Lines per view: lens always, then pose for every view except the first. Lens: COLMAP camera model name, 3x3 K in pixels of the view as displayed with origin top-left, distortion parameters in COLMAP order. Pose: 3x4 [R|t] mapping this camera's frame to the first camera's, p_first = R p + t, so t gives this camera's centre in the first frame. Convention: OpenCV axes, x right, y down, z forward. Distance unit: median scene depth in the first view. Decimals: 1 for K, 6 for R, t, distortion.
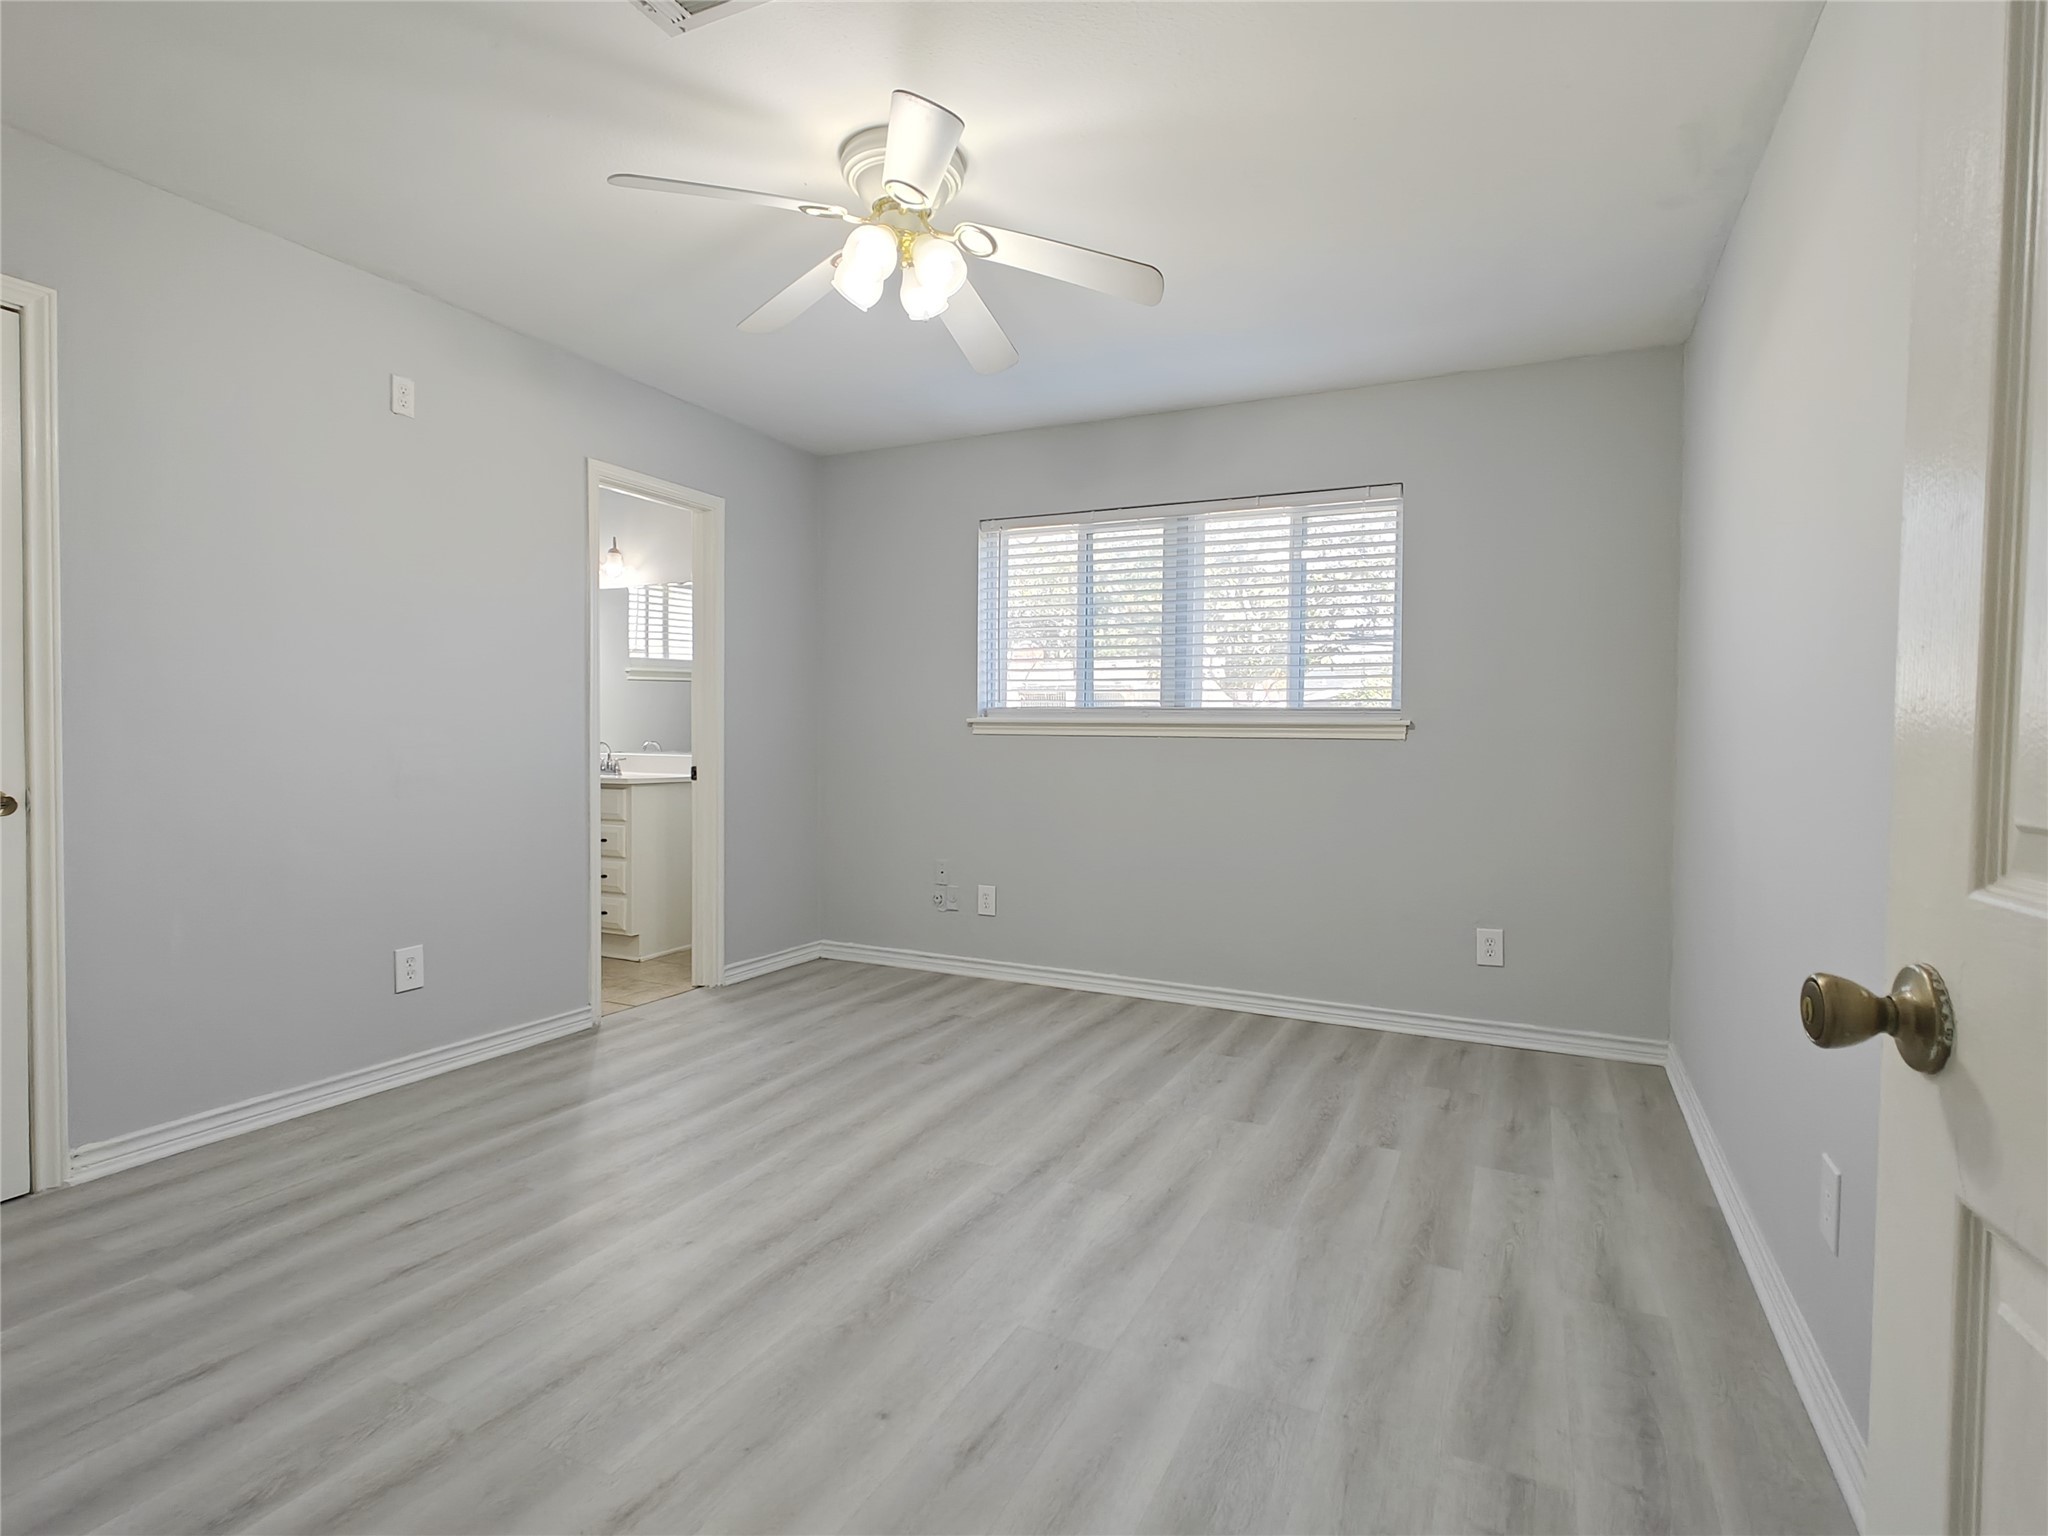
lens RADIAL K [[1033.3, 0, 1030.7], [0, 1033.3, 760.1], [0, 0, 1]] dist [-0.004581, 0.001140]
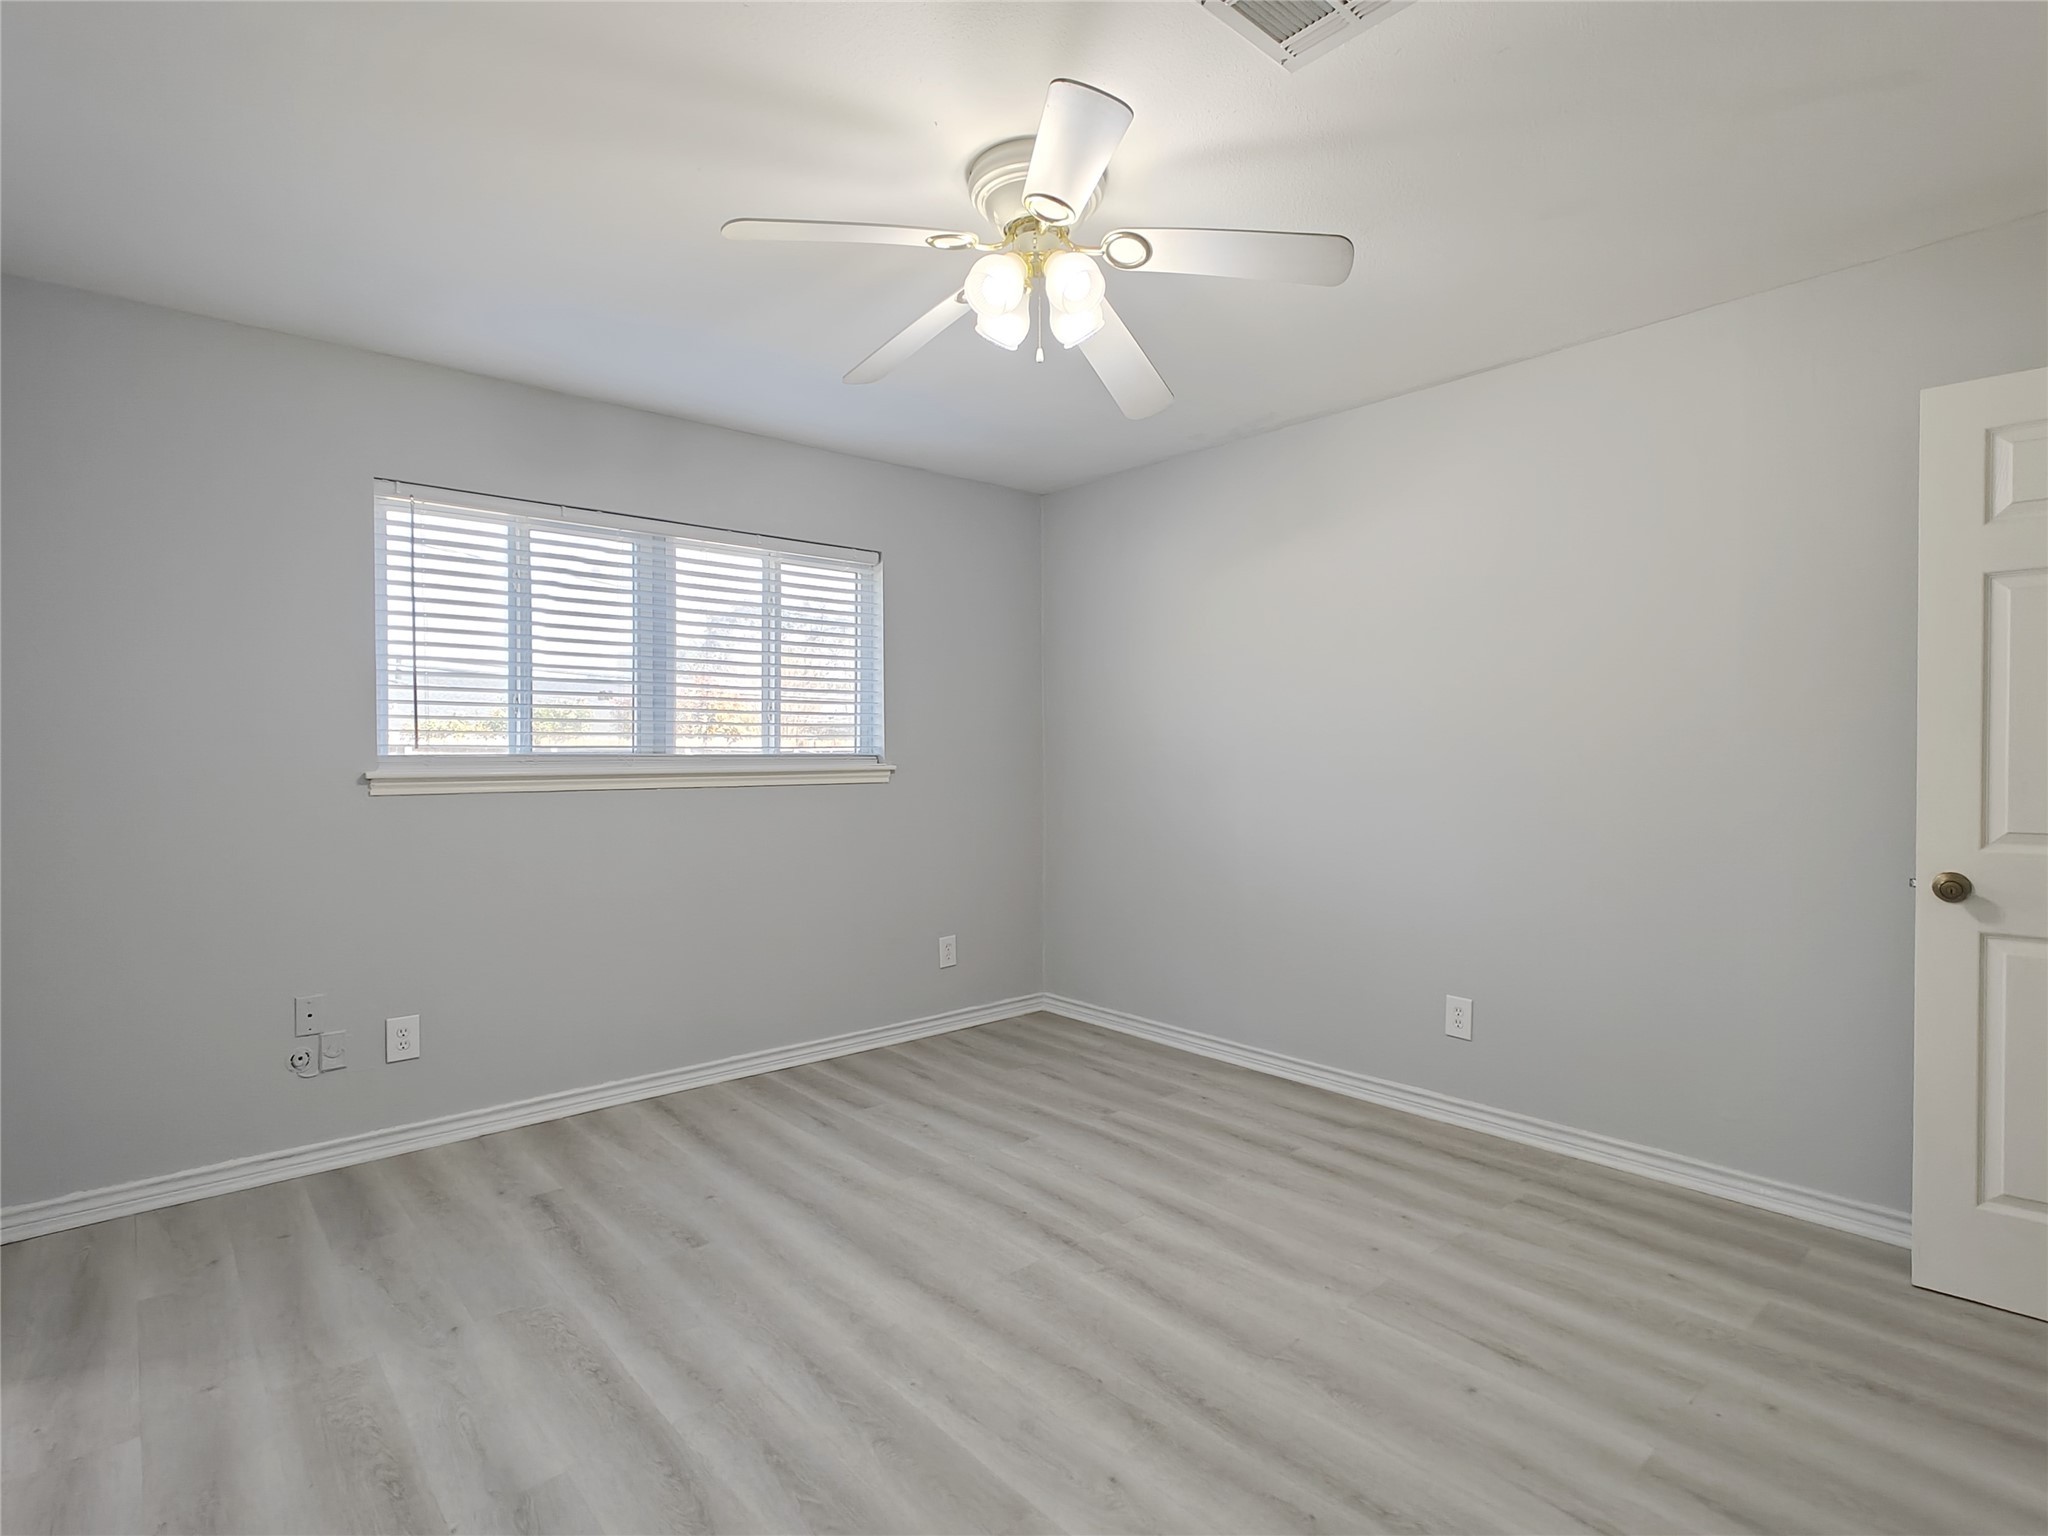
lens RADIAL K [[1033.3, 0, 1030.7], [0, 1033.3, 770.7], [0, 0, 1]] dist [-0.004581, 0.001140]
pose [[0.391314, -0.032482, 0.919684, -0.689083], [0.028596, 0.999323, 0.023128, -0.061957], [-0.919813, 0.017249, 0.391978, 0.477966]]
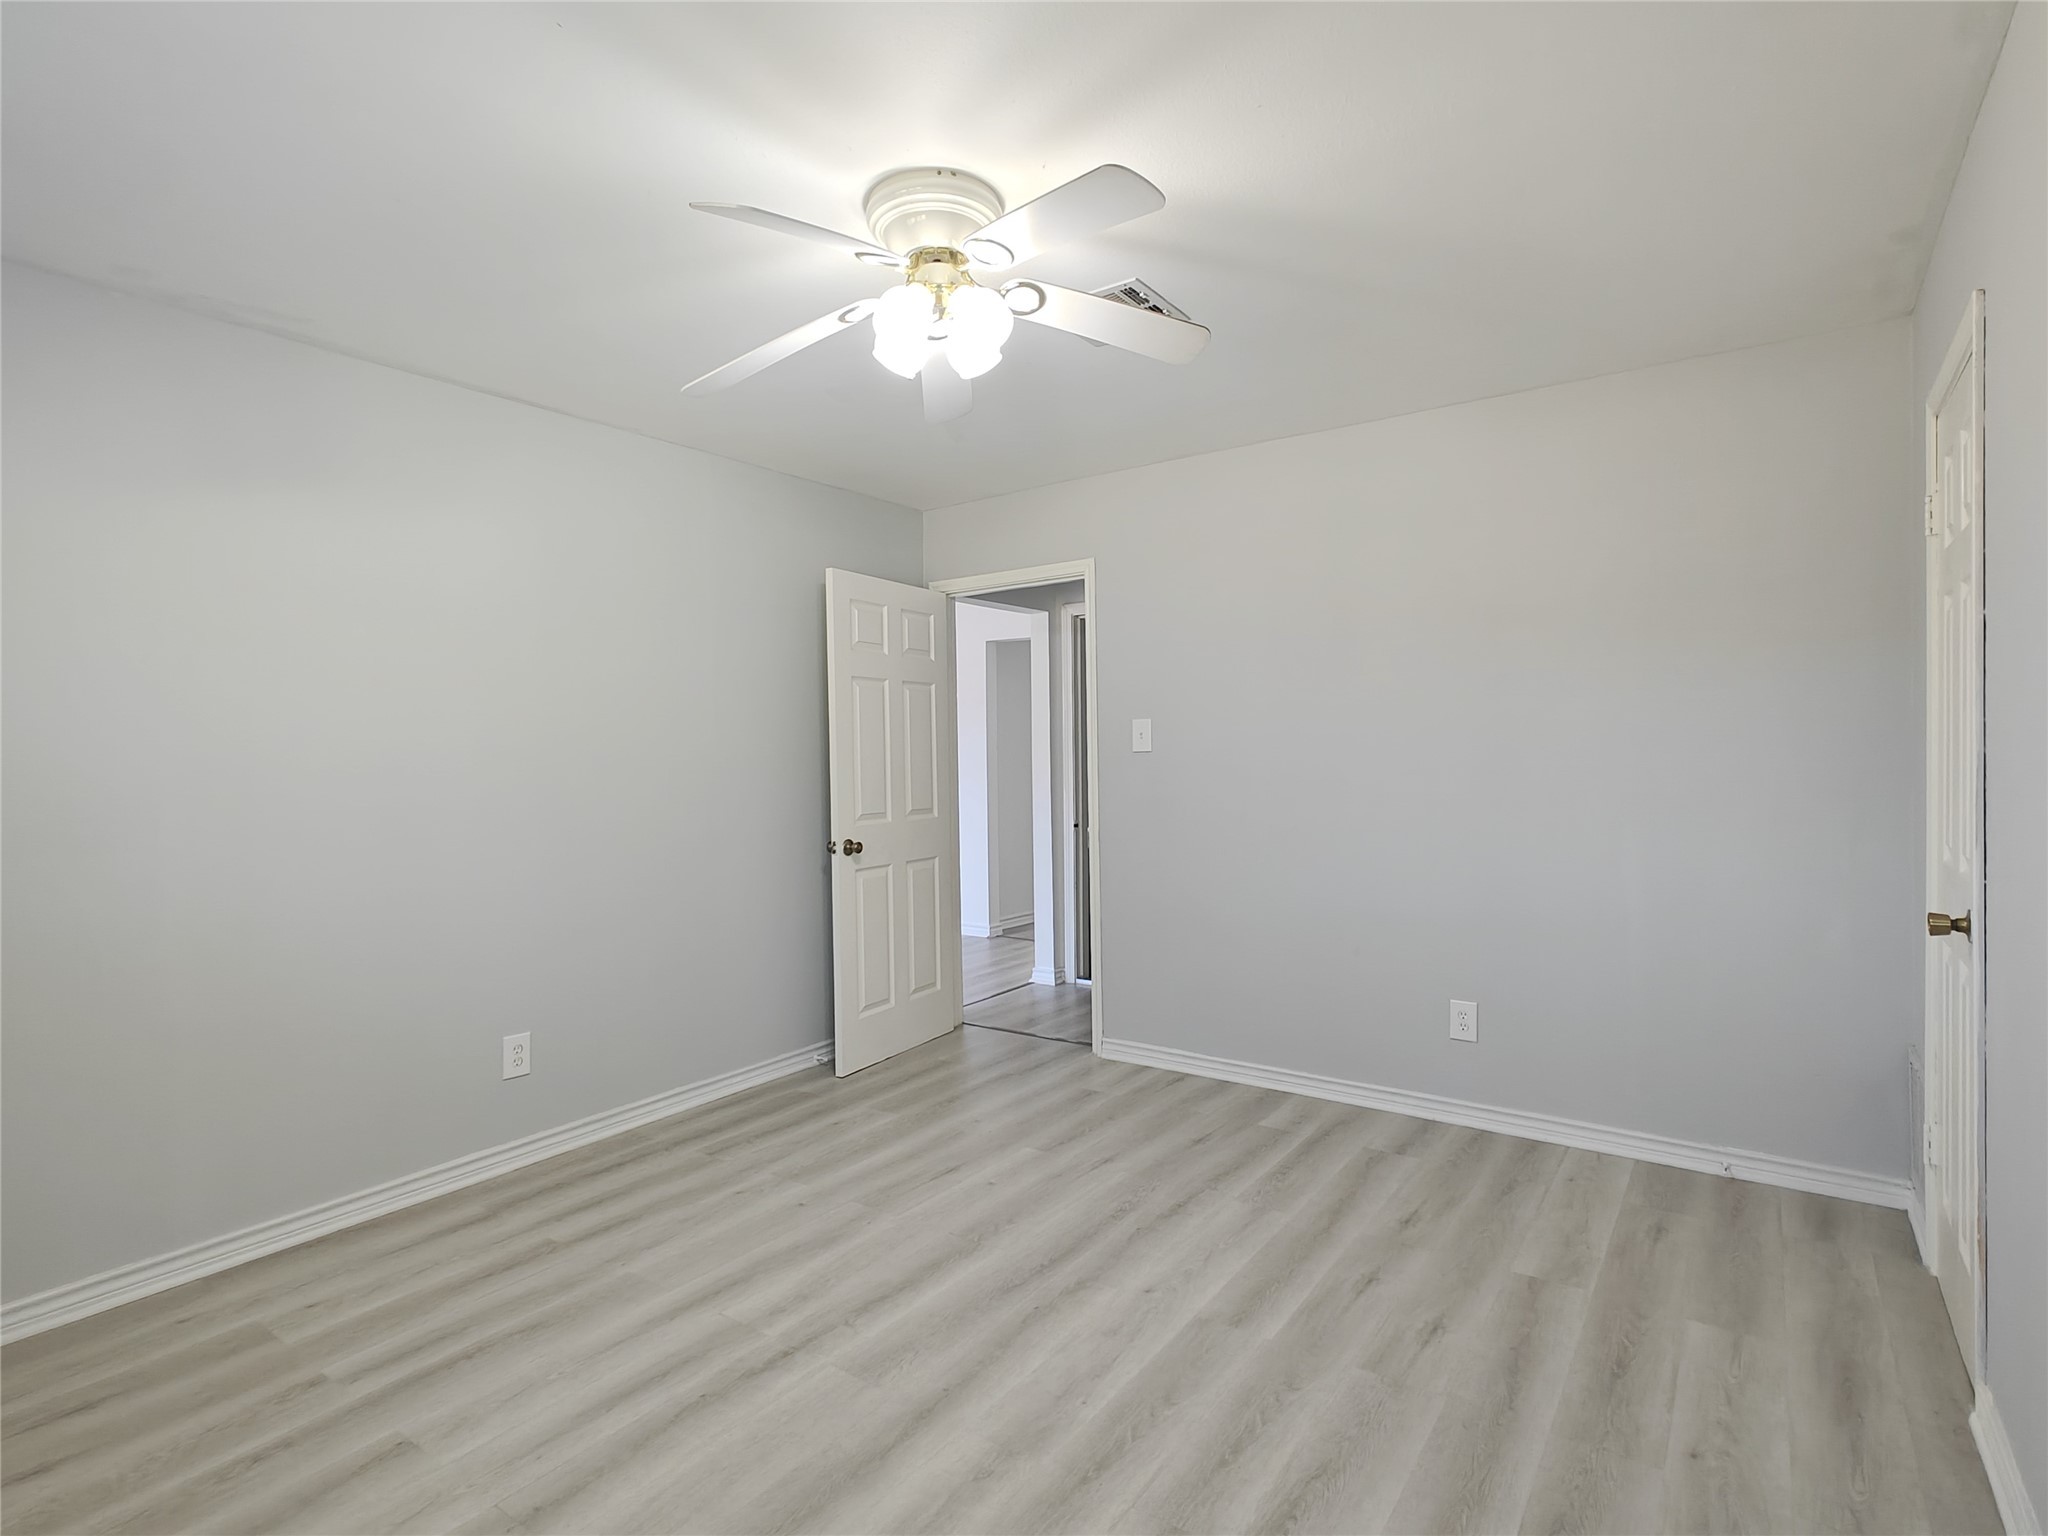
lens RADIAL K [[1033.3, 0, 1038.5], [0, 1033.3, 763.9], [0, 0, 1]] dist [-0.004581, 0.001140]
pose [[-0.987253, 0.002179, 0.159144, -0.254454], [0.007187, 0.999497, 0.030900, -0.087657], [-0.158997, 0.031650, -0.986772, 1.357155]]
